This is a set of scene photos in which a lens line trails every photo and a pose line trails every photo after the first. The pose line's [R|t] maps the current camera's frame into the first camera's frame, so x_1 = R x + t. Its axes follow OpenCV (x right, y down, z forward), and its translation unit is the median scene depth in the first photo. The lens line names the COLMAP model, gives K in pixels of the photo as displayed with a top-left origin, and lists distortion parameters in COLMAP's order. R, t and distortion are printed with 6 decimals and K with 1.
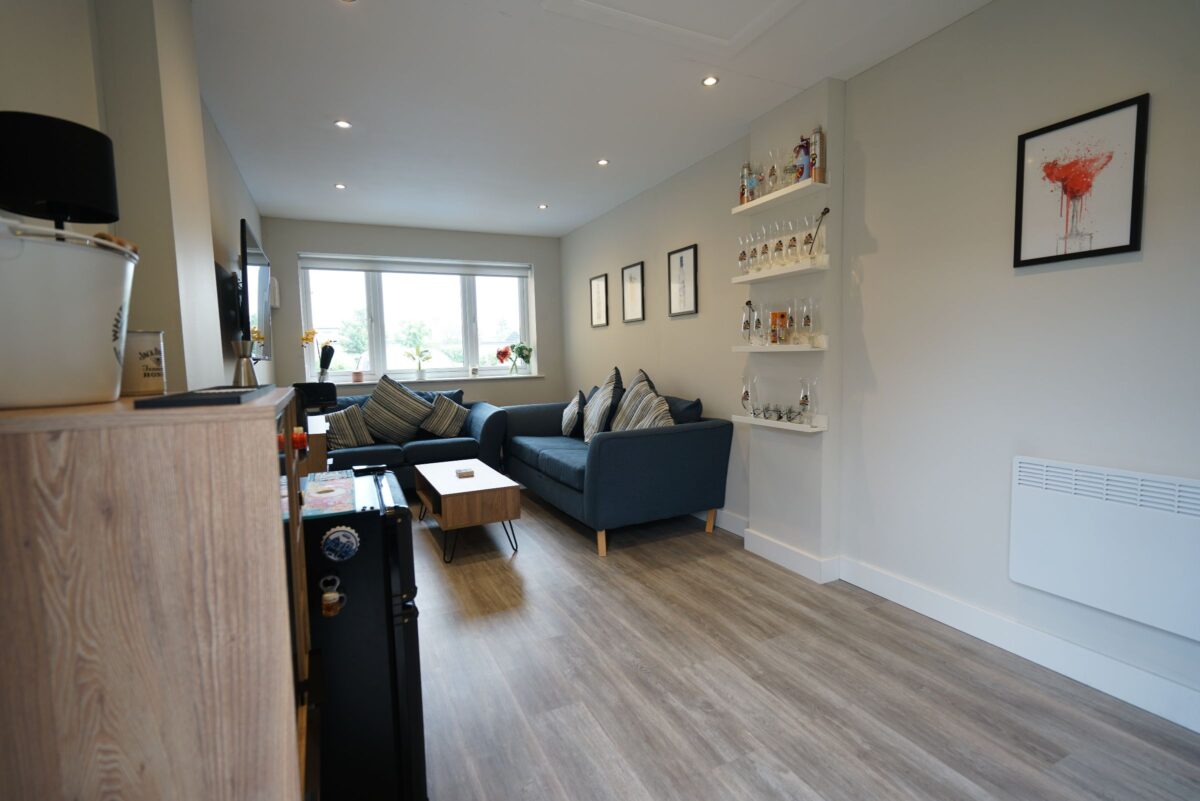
lens RADIAL K [[538.1, 0, 594.1], [0, 538.1, 398.4], [0, 0, 1]] dist [-0.000985, 0.000177]
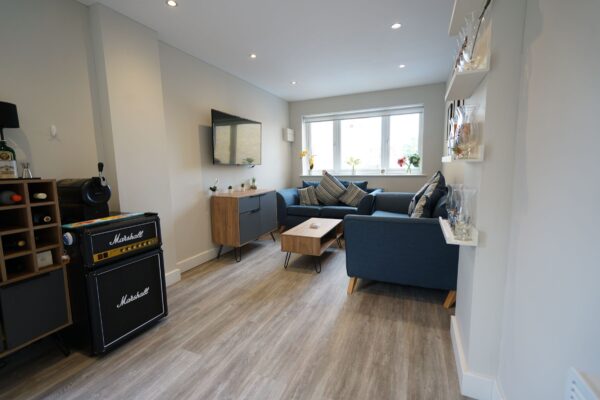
lens RADIAL K [[269.0, 0, 297.1], [0, 269.0, 199.0], [0, 0, 1]] dist [-0.000985, 0.000177]
pose [[0.655865, 0.103584, -0.747738, 0.564699], [-0.055876, 0.994485, 0.088755, -0.048234], [0.752807, -0.016430, 0.658036, 0.445451]]
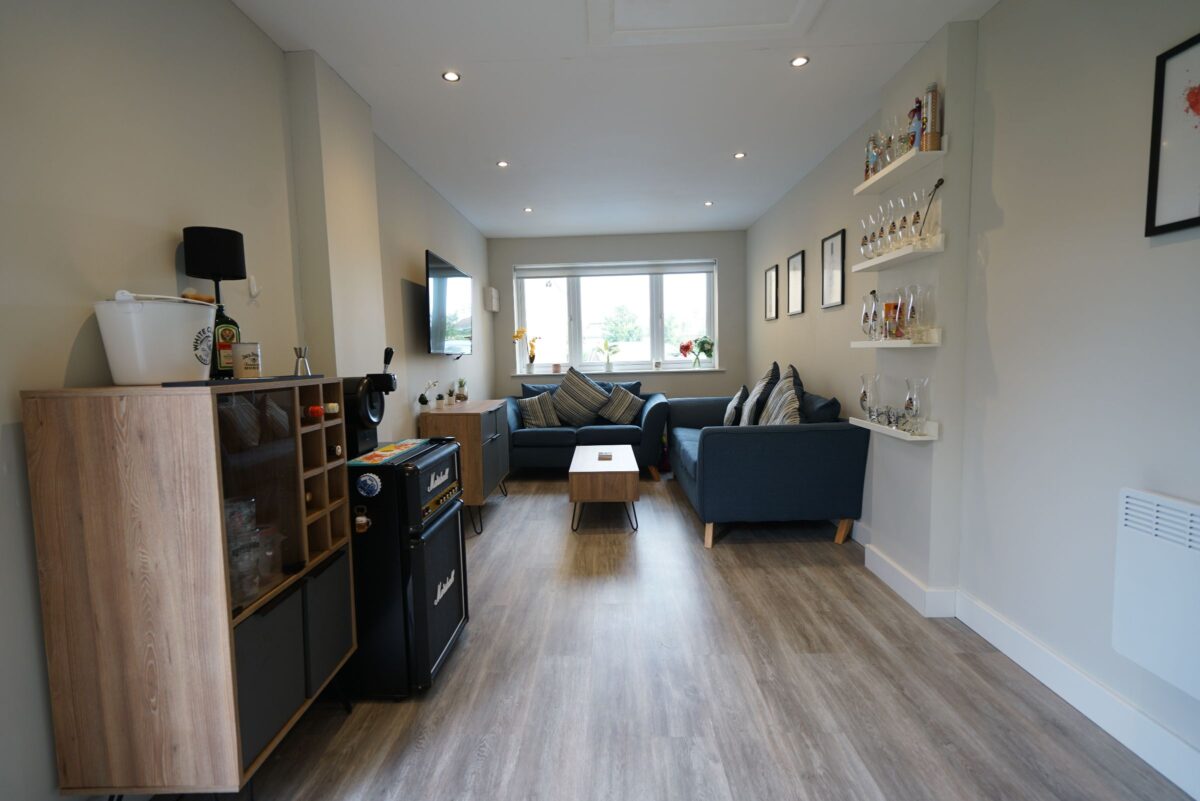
lens RADIAL K [[538.1, 0, 594.1], [0, 538.1, 398.4], [0, 0, 1]] dist [-0.000985, 0.000177]
pose [[0.889030, 0.039586, -0.456135, 0.332428], [-0.032601, 0.999200, 0.023176, -0.008450], [0.456687, -0.005734, 0.889609, -0.008880]]
